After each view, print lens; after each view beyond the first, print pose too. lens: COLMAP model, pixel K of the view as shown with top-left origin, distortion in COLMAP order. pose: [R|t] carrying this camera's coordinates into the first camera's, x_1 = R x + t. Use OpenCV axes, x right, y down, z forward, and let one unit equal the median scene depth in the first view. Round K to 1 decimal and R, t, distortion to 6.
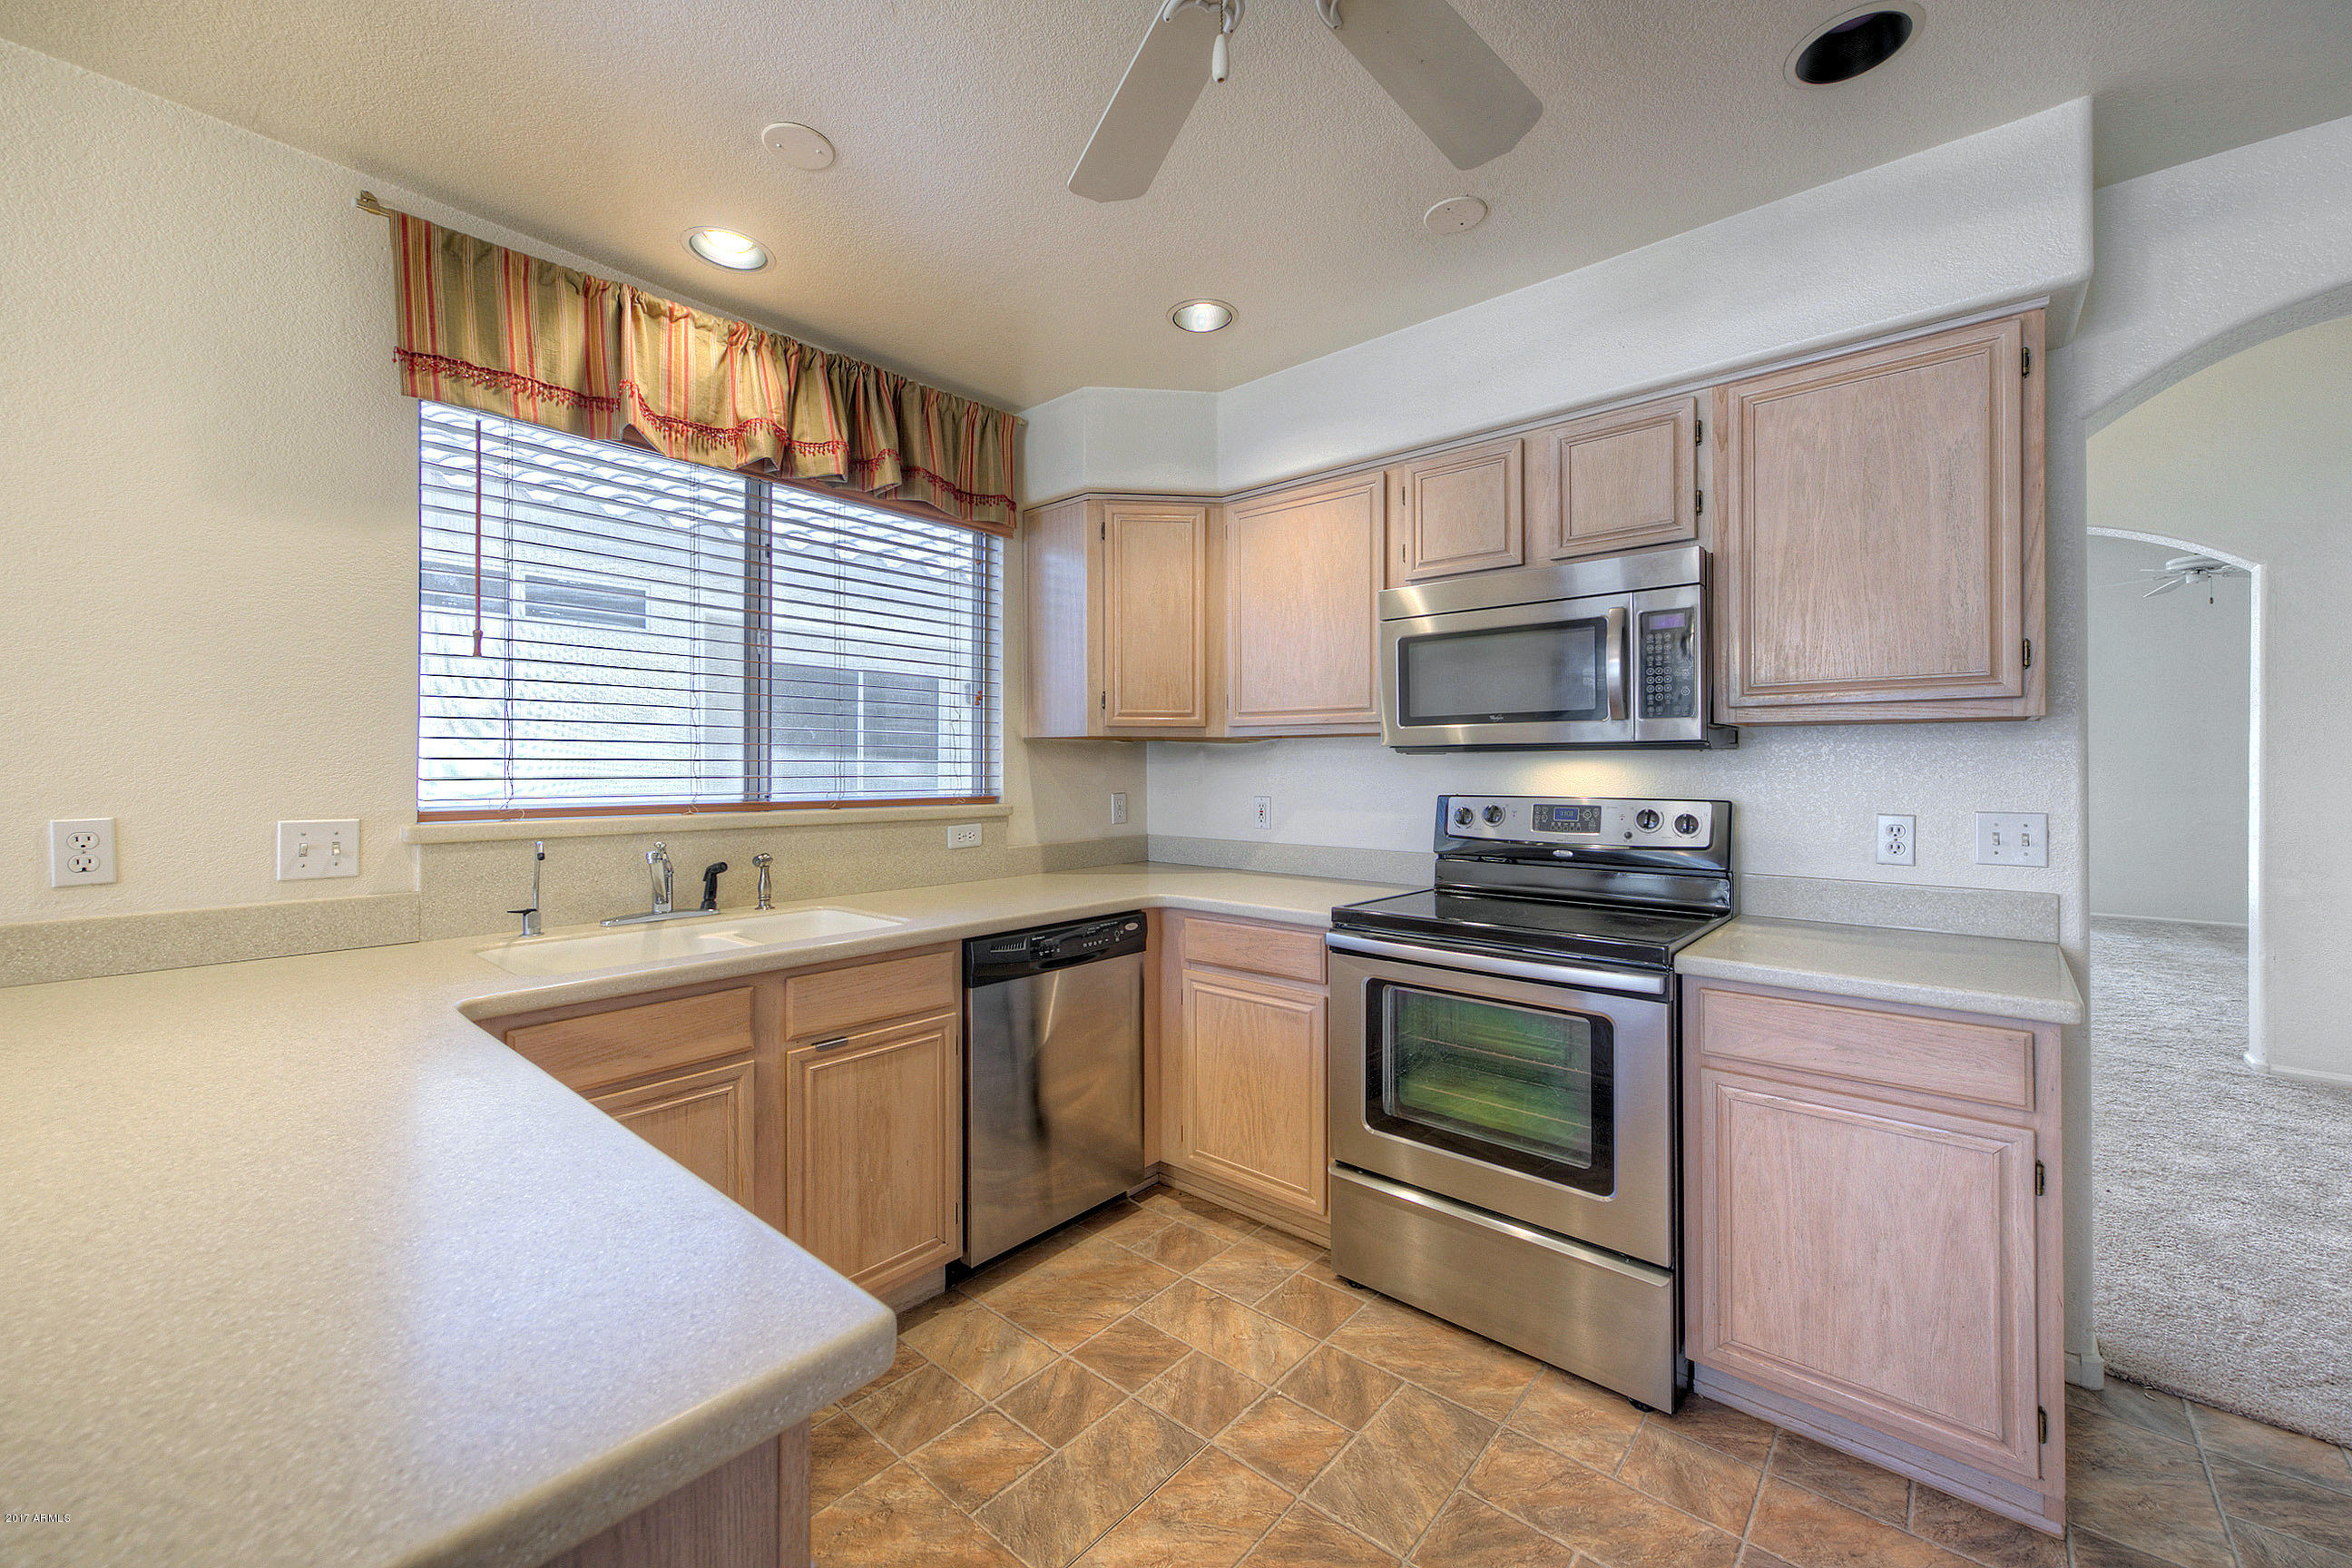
lens RADIAL K [[921.8, 0, 1184.6], [0, 921.8, 765.3], [0, 0, 1]] dist [0.000183, 0.000075]
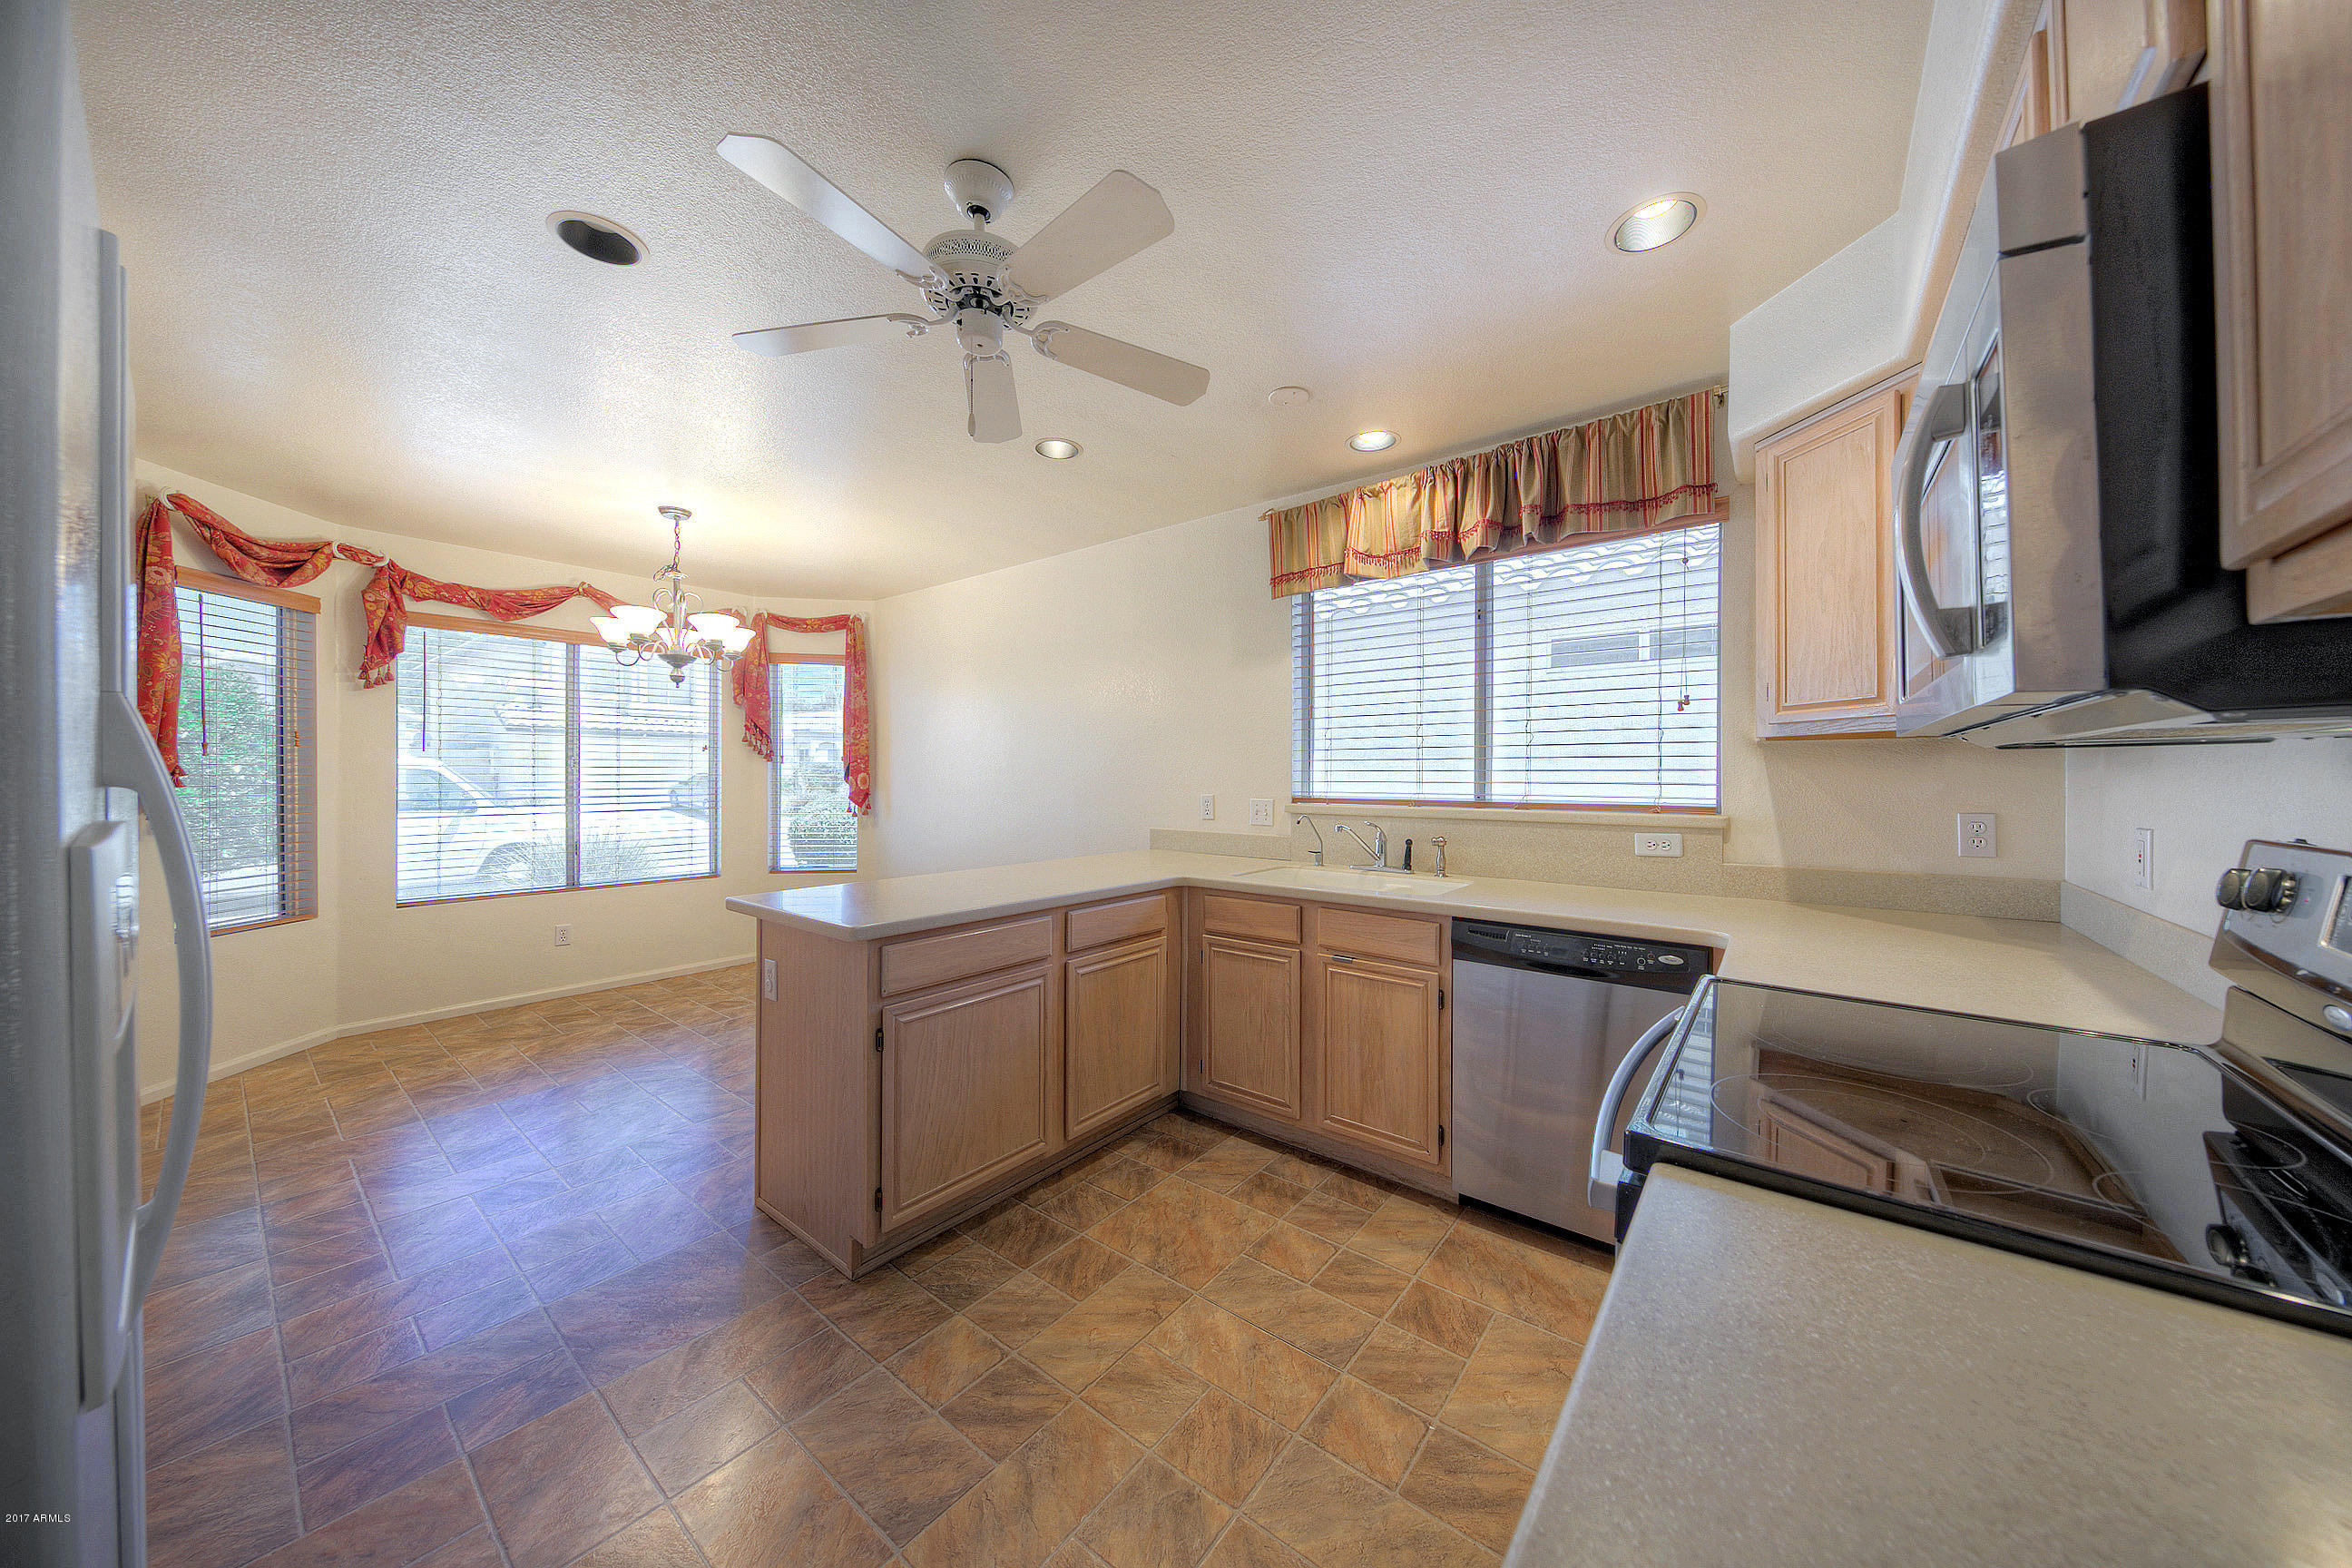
lens RADIAL K [[773.1, 0, 1175.9], [0, 773.1, 777.5], [0, 0, 1]] dist [0.001267, -0.000011]
pose [[0.025781, 0.000826, -0.999667, 0.742431], [0.002442, 0.999997, 0.000889, 0.003503], [0.999665, -0.002464, 0.025778, 0.591844]]
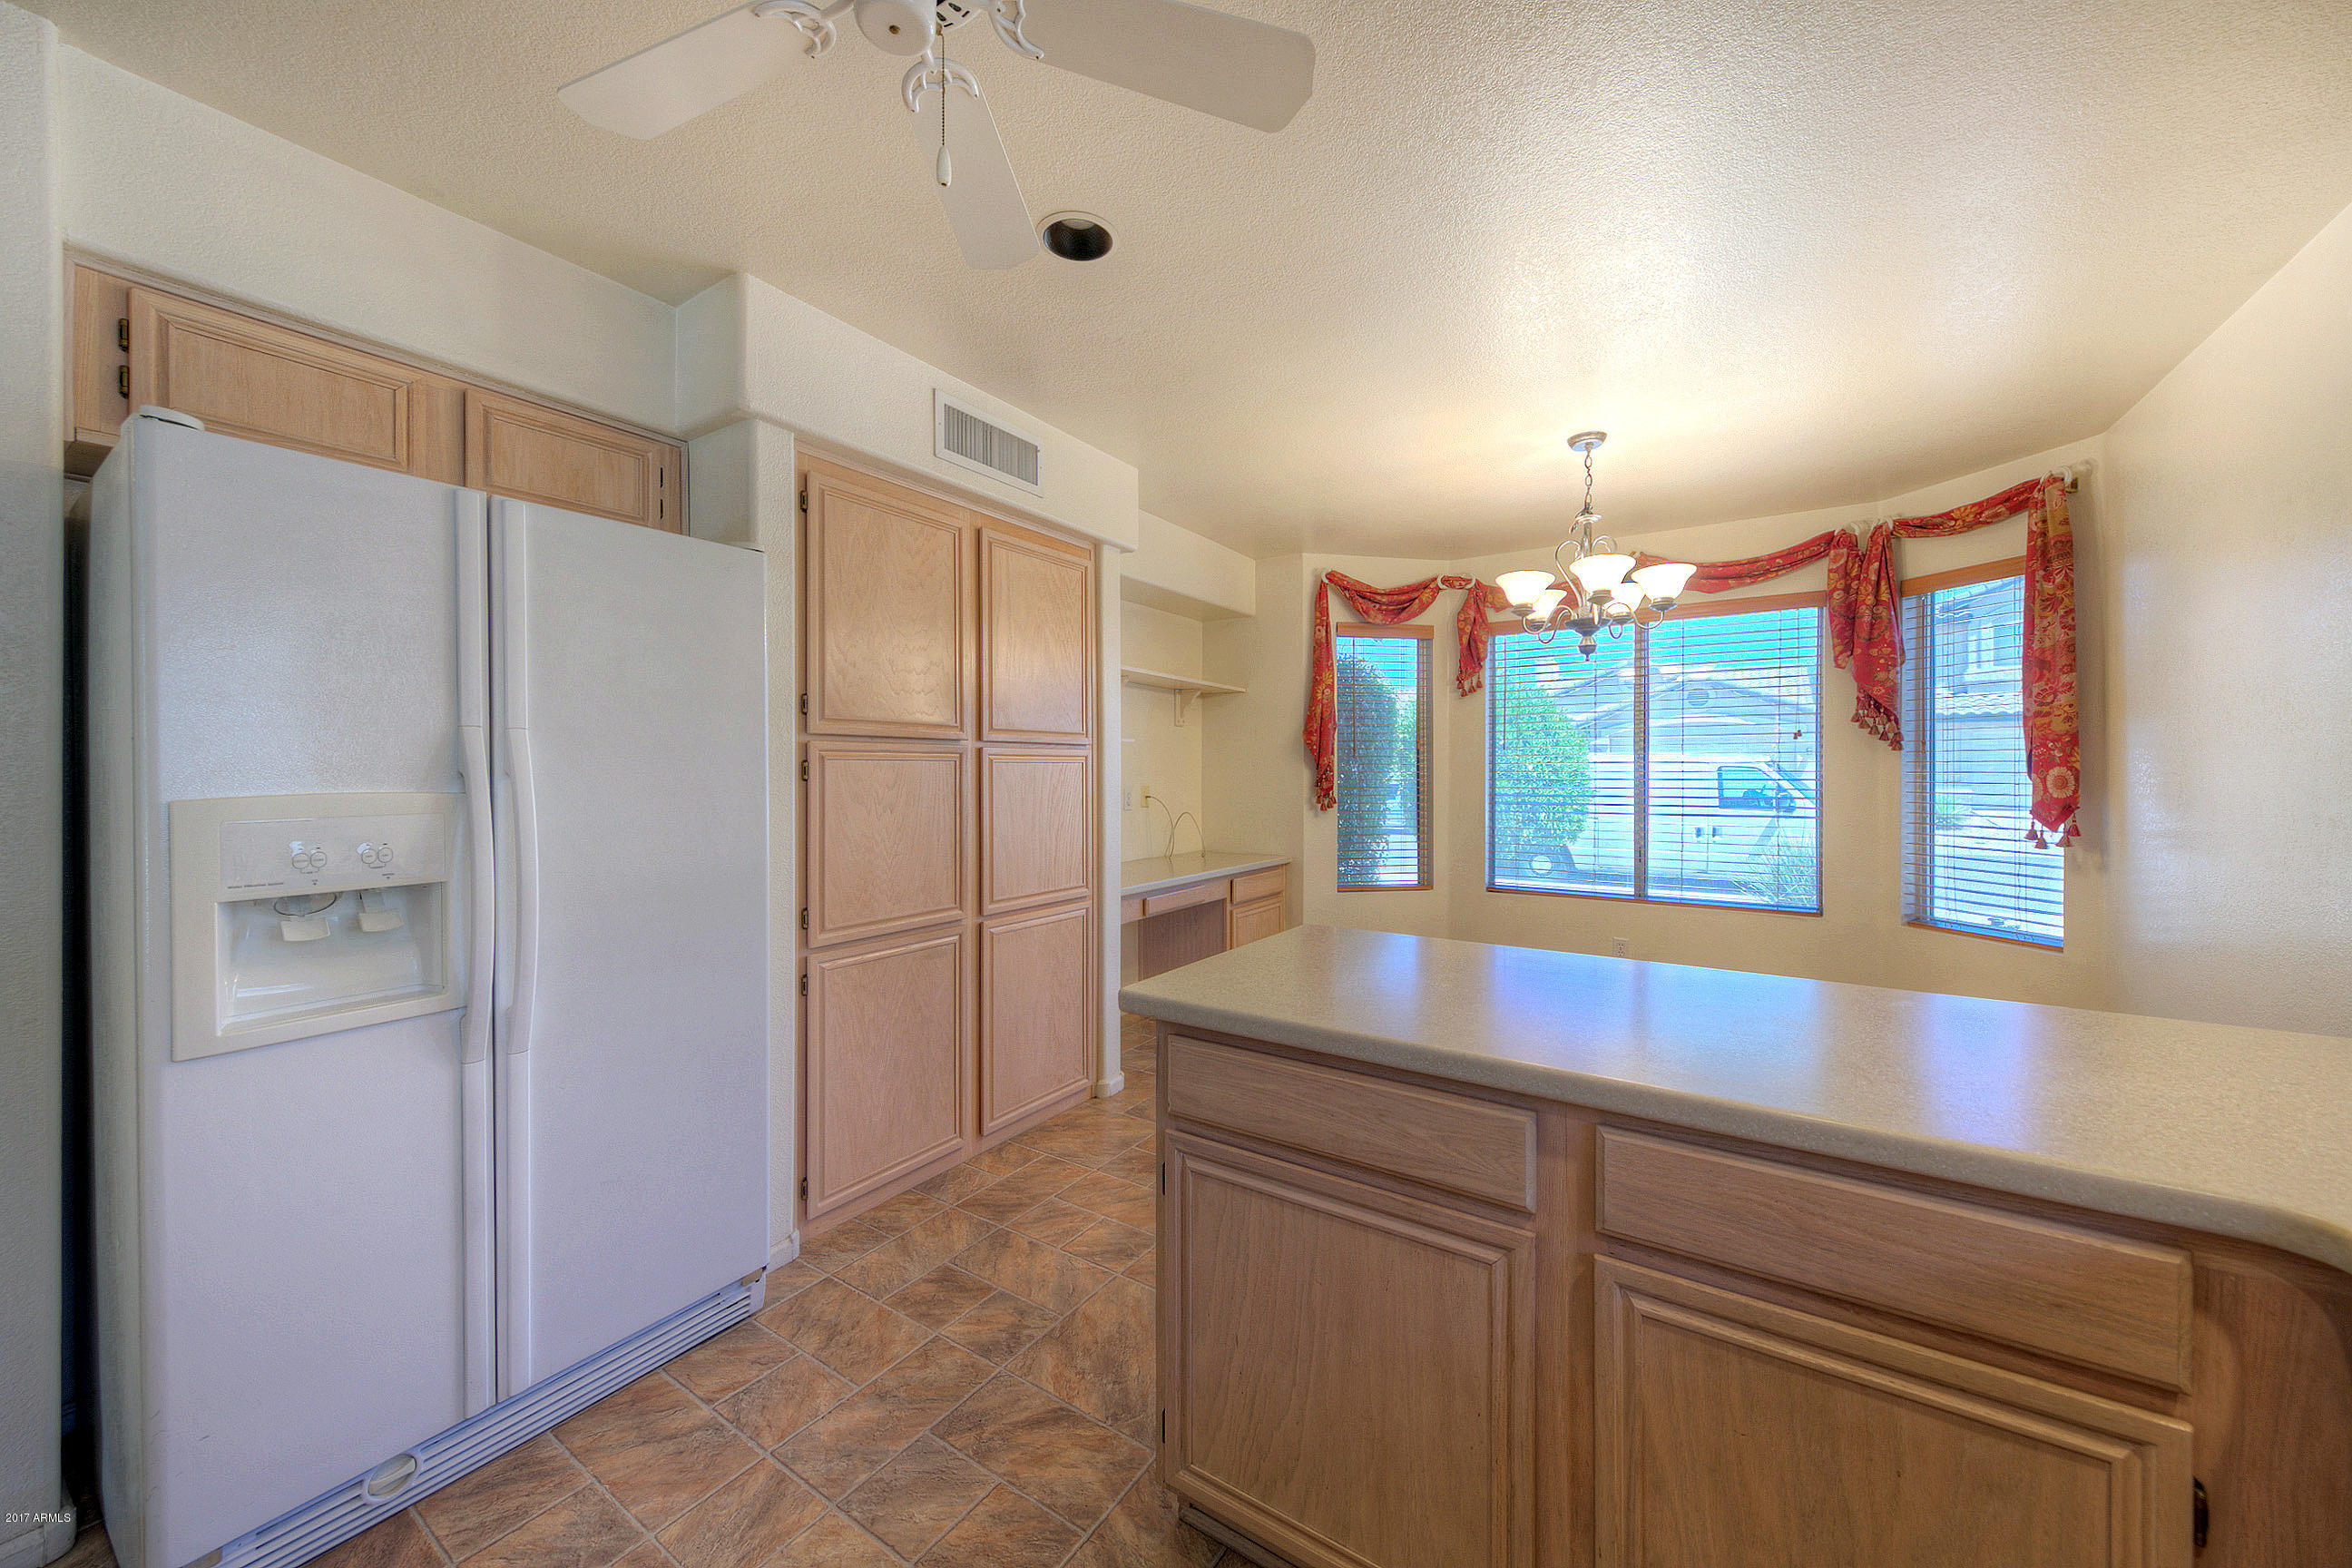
lens RADIAL K [[841.1, 0, 1177.2], [0, 841.1, 777.7], [0, 0, 1]] dist [-0.011884, 0.000018]
pose [[-0.993650, -0.001003, -0.112514, -0.052257], [-0.001216, 0.999998, 0.001829, 0.005289], [0.112511, 0.001954, -0.993649, 0.879302]]
